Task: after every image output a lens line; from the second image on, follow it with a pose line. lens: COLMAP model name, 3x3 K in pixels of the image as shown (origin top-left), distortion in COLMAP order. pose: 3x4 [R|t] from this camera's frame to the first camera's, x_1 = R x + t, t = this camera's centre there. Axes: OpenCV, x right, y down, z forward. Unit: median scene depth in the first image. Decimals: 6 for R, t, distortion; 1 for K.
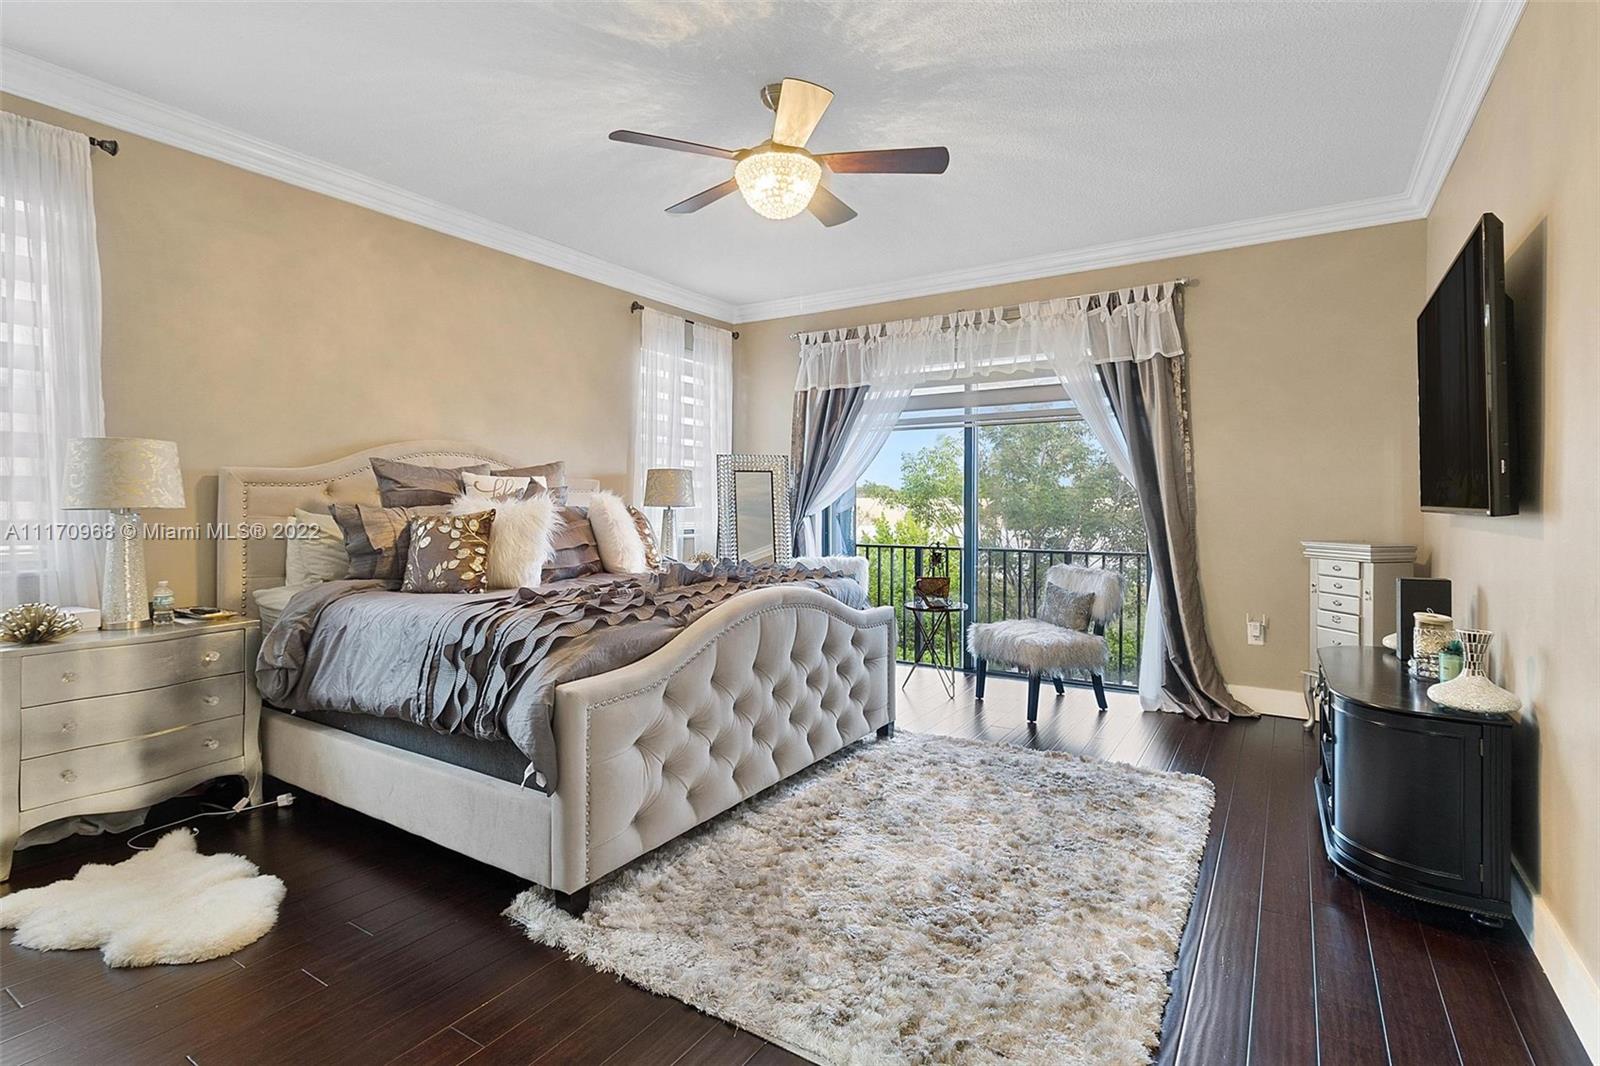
lens RADIAL K [[775.0, 0, 810.4], [0, 775.0, 496.0], [0, 0, 1]] dist [0.006220, -0.000553]
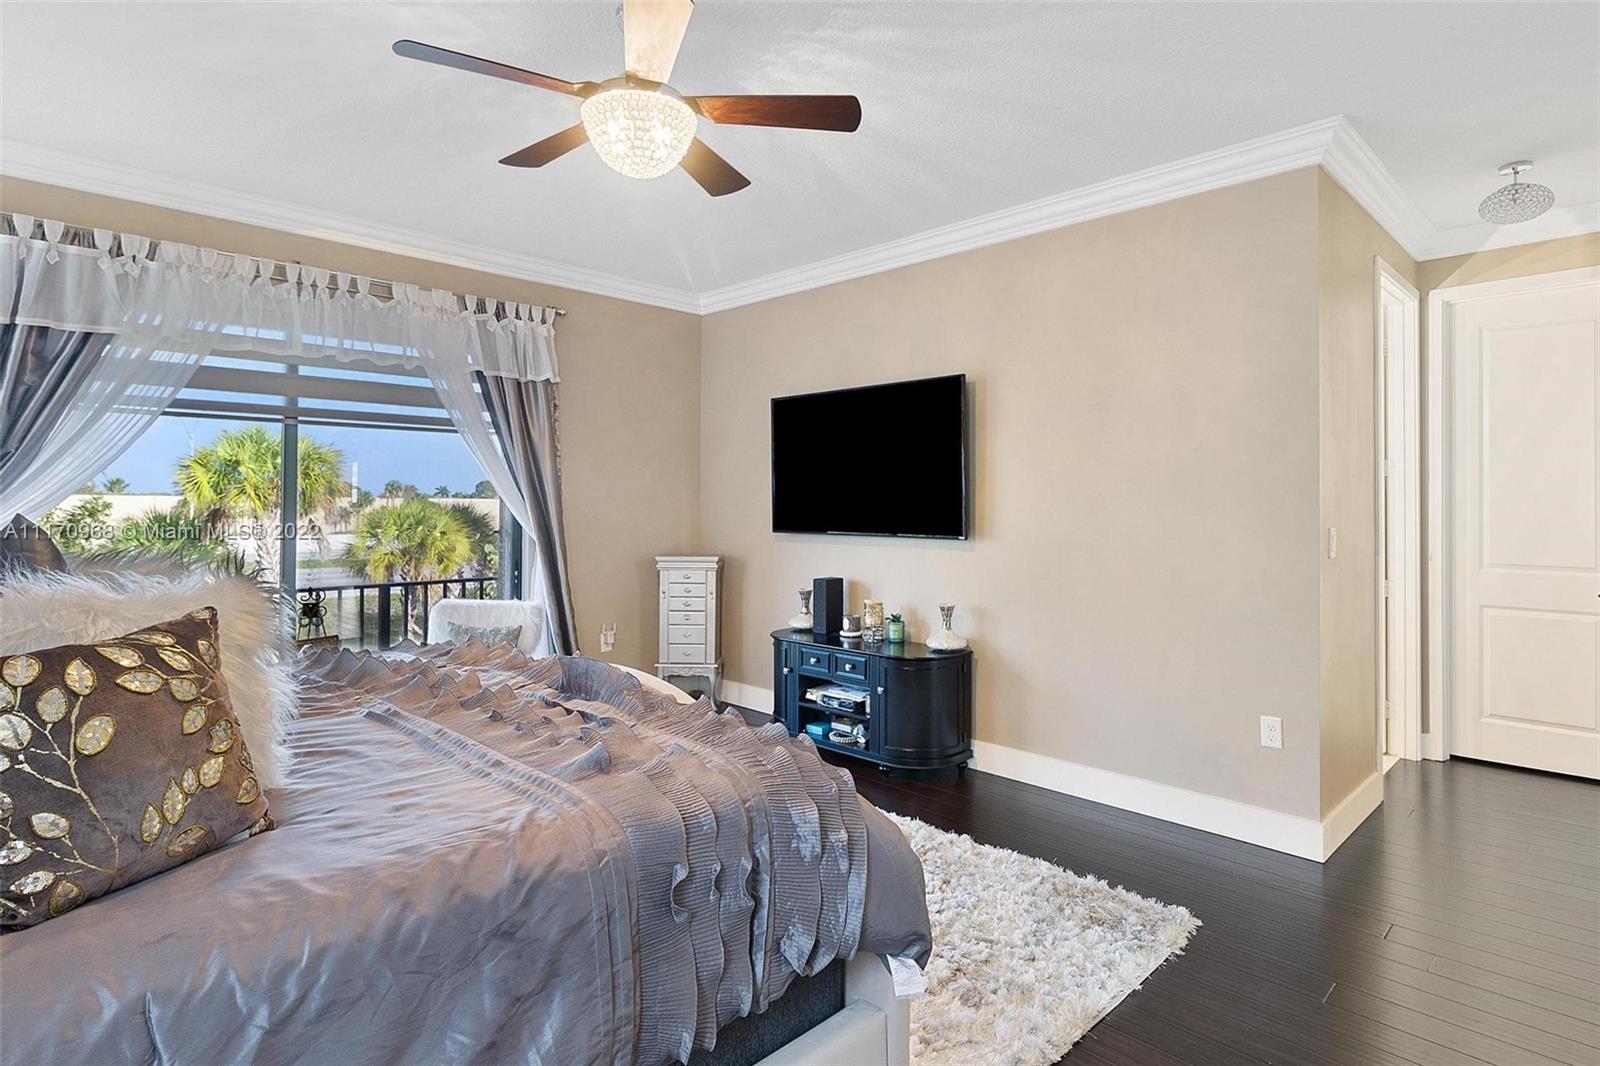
lens RADIAL K [[826.6, 0, 797.2], [0, 826.6, 493.0], [0, 0, 1]] dist [0.001151, 0.000441]
pose [[0.242047, 0.013698, 0.970168, -0.483033], [-0.014167, 0.999844, -0.010583, -0.025999], [-0.970161, -0.011183, 0.242203, 0.404170]]
